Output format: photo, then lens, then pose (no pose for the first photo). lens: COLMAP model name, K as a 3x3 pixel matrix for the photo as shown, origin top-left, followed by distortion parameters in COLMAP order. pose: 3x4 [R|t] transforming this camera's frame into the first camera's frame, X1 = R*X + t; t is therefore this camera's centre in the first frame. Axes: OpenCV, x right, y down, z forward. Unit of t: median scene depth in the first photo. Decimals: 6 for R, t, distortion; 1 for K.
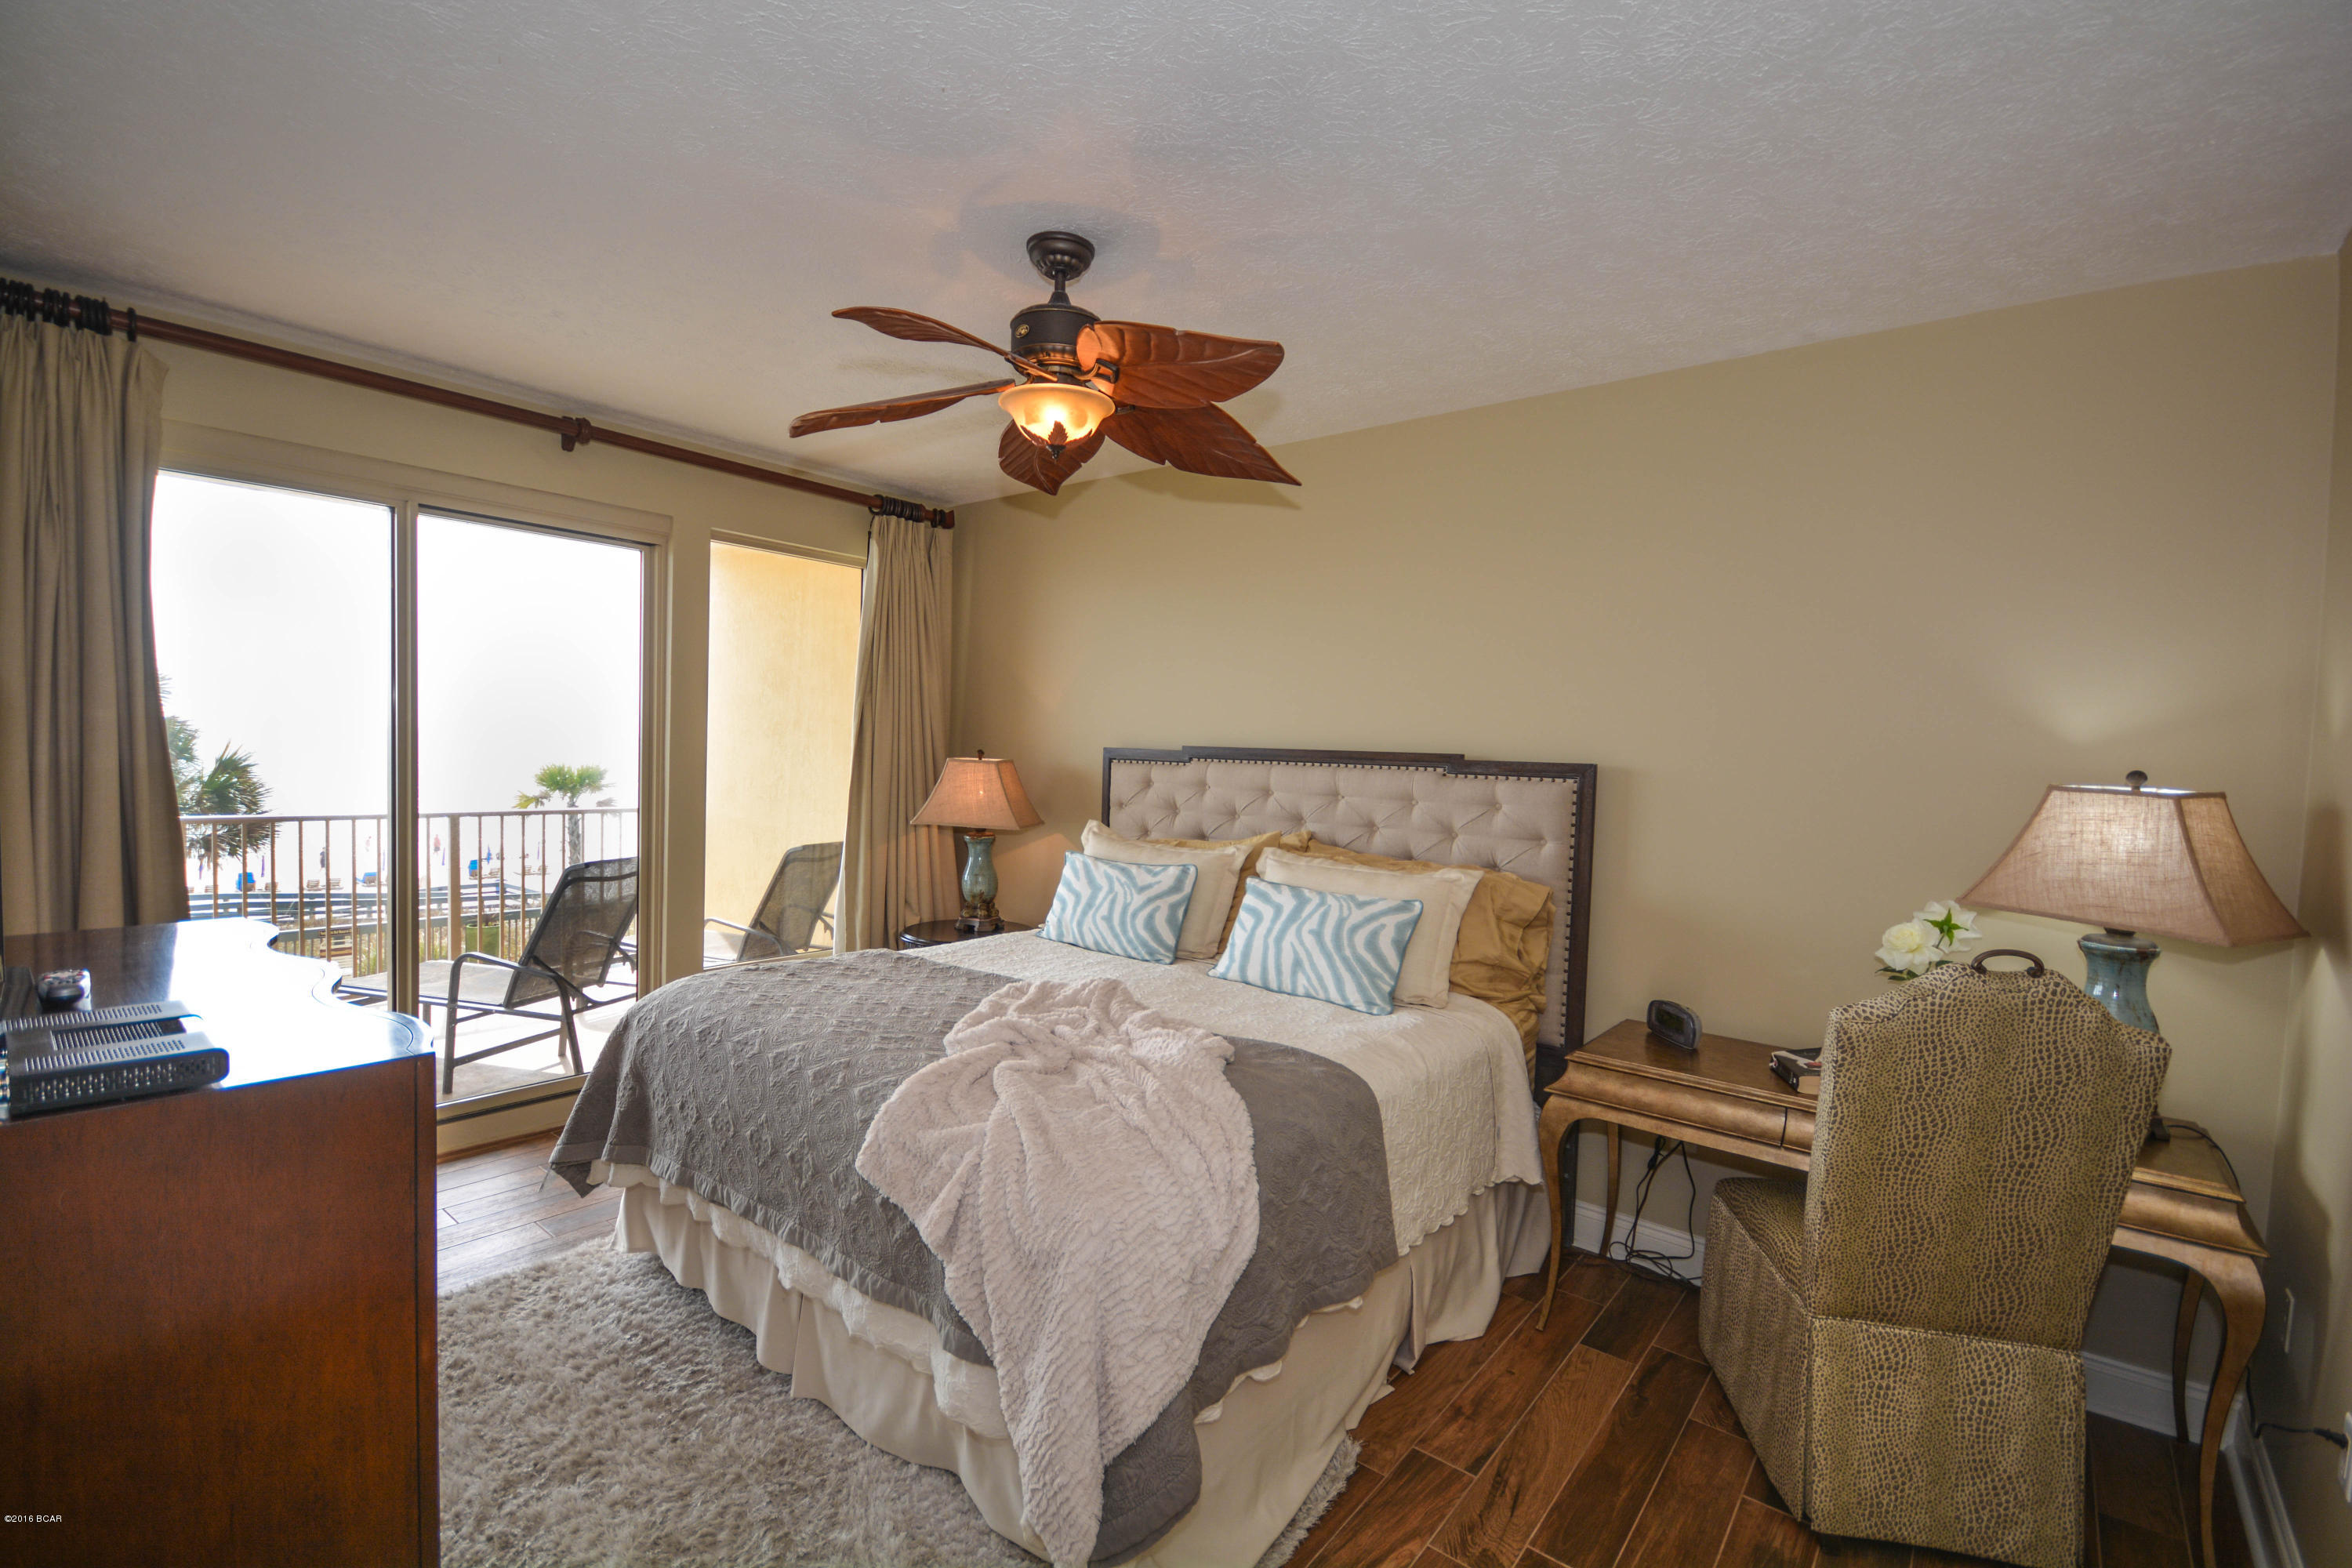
lens RADIAL K [[1027.9, 0, 1175.7], [0, 1027.9, 792.4], [0, 0, 1]] dist [-0.010704, -0.000165]
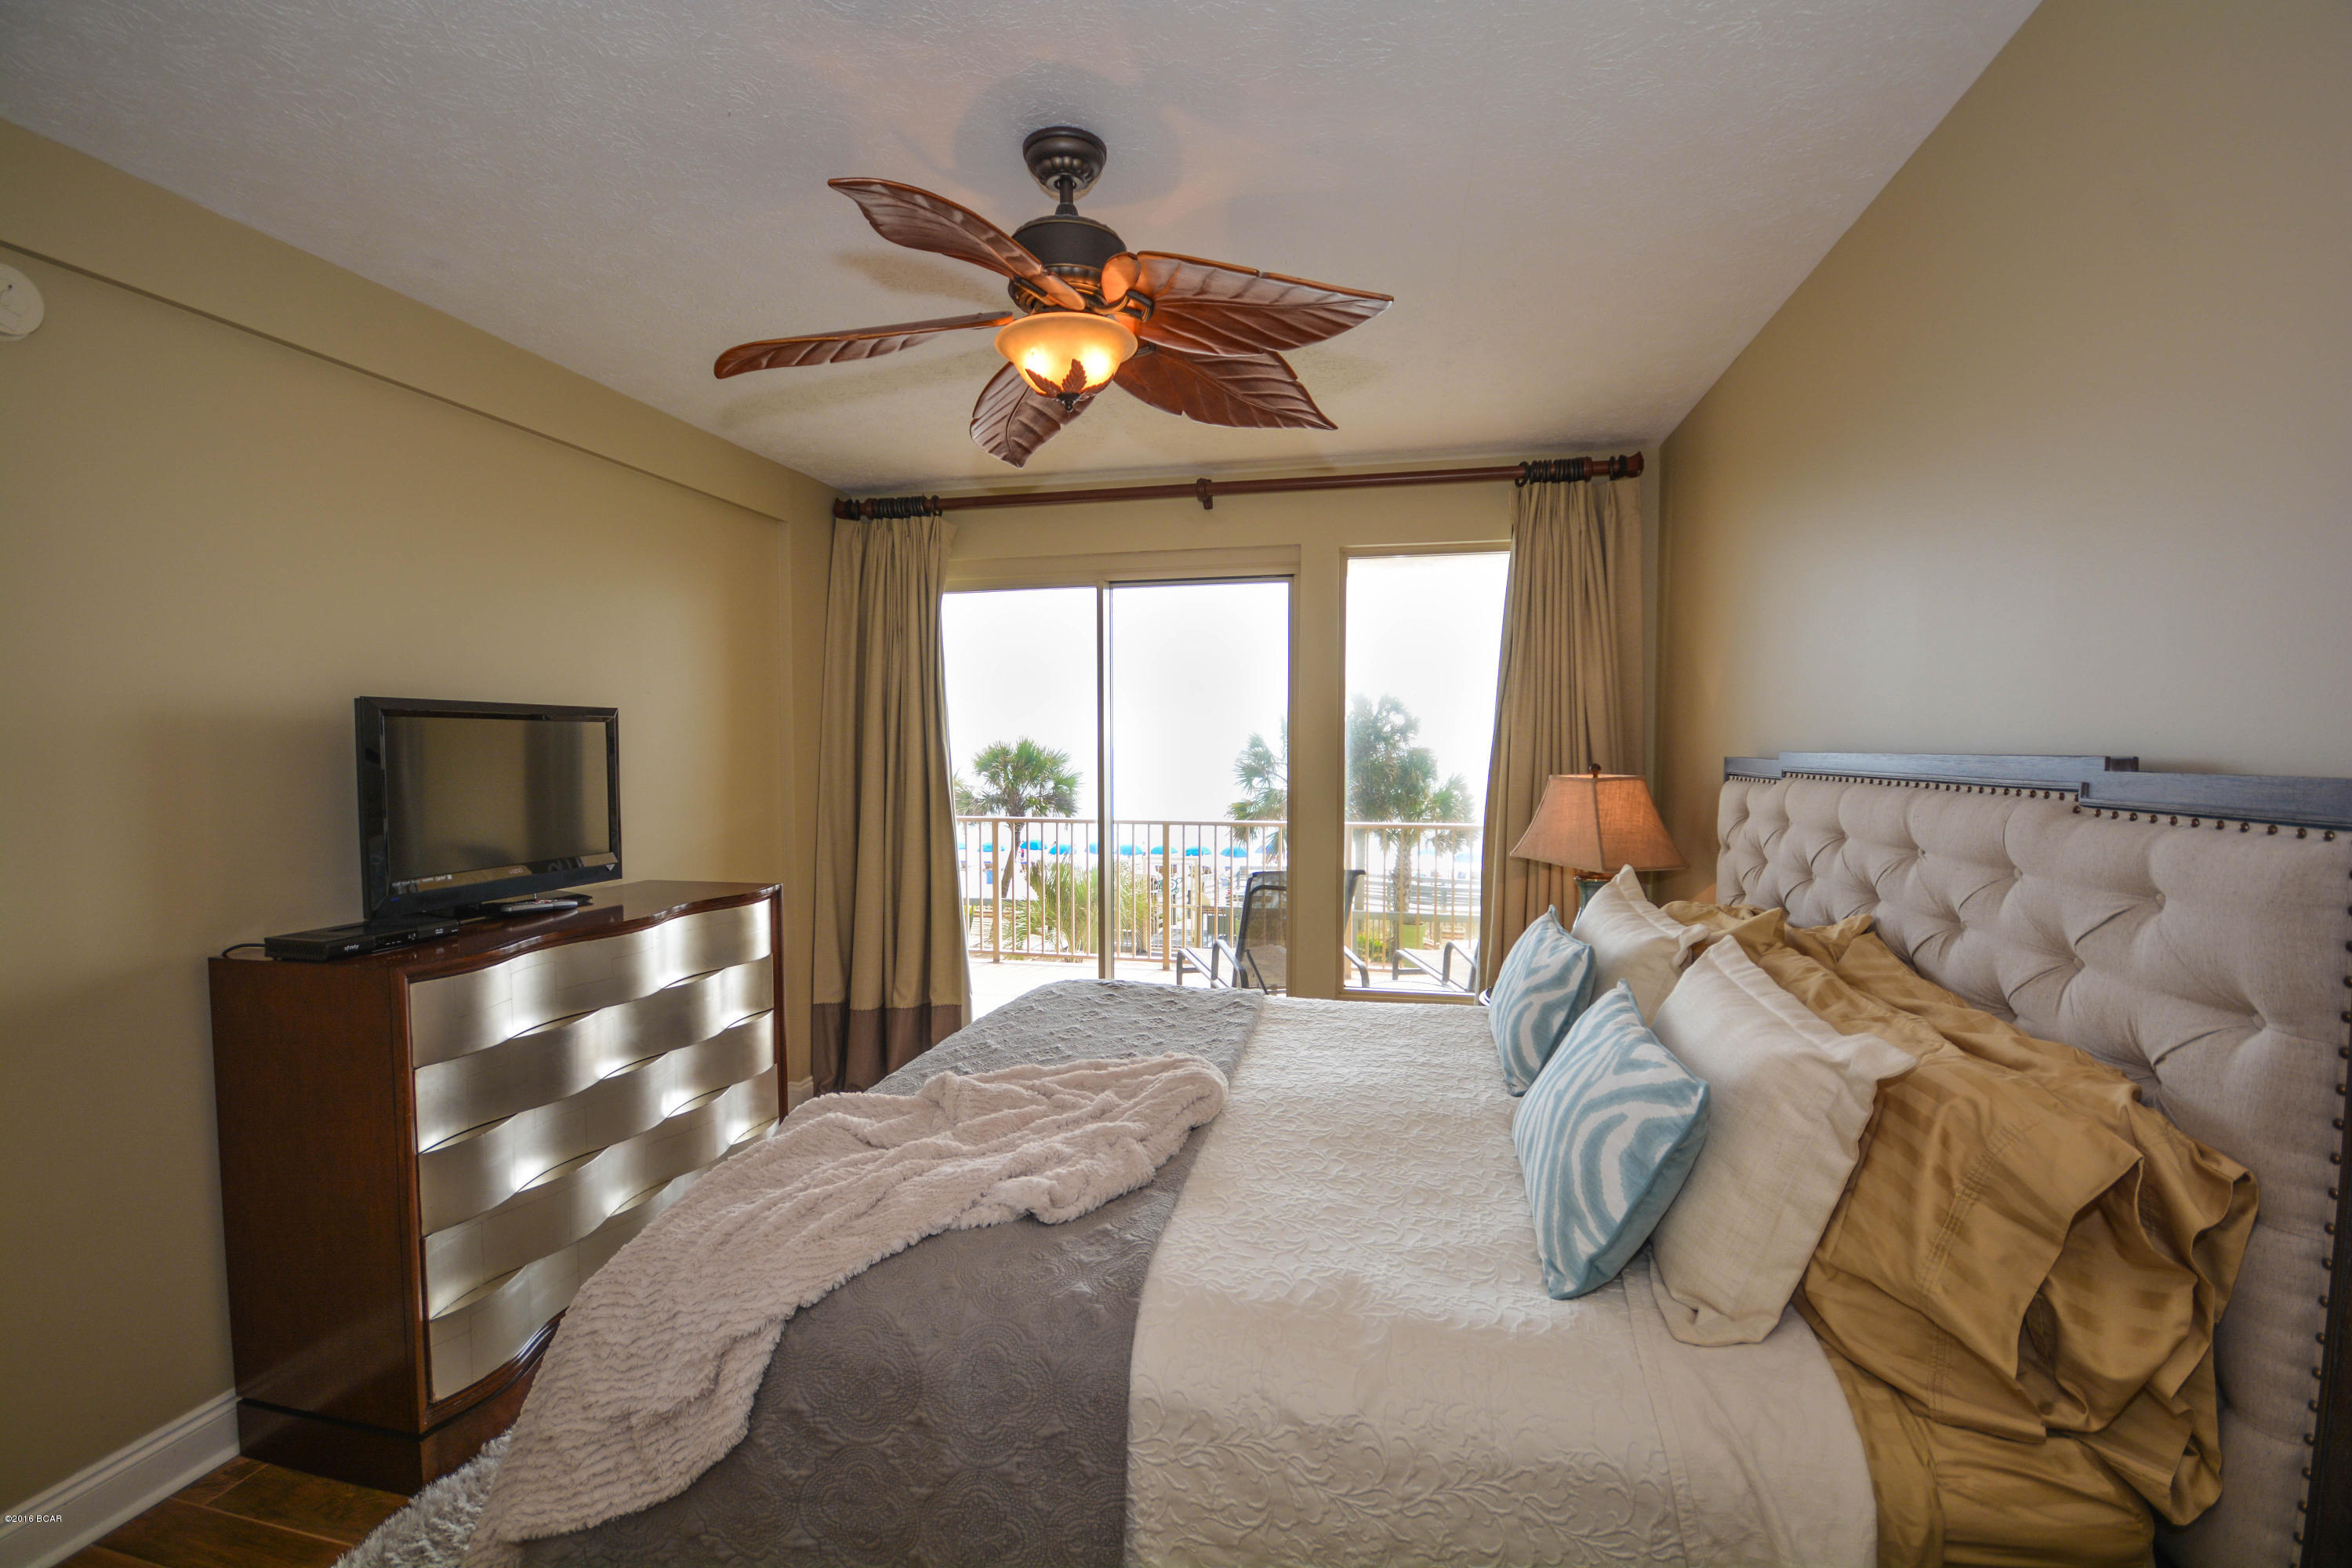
lens RADIAL K [[1027.9, 0, 1175.7], [0, 1027.9, 792.4], [0, 0, 1]] dist [-0.010704, -0.000165]
pose [[0.433499, 0.009088, -0.901108, 0.475832], [-0.023709, 0.999718, -0.001323, -0.015272], [0.900842, 0.021938, 0.433592, 0.524011]]
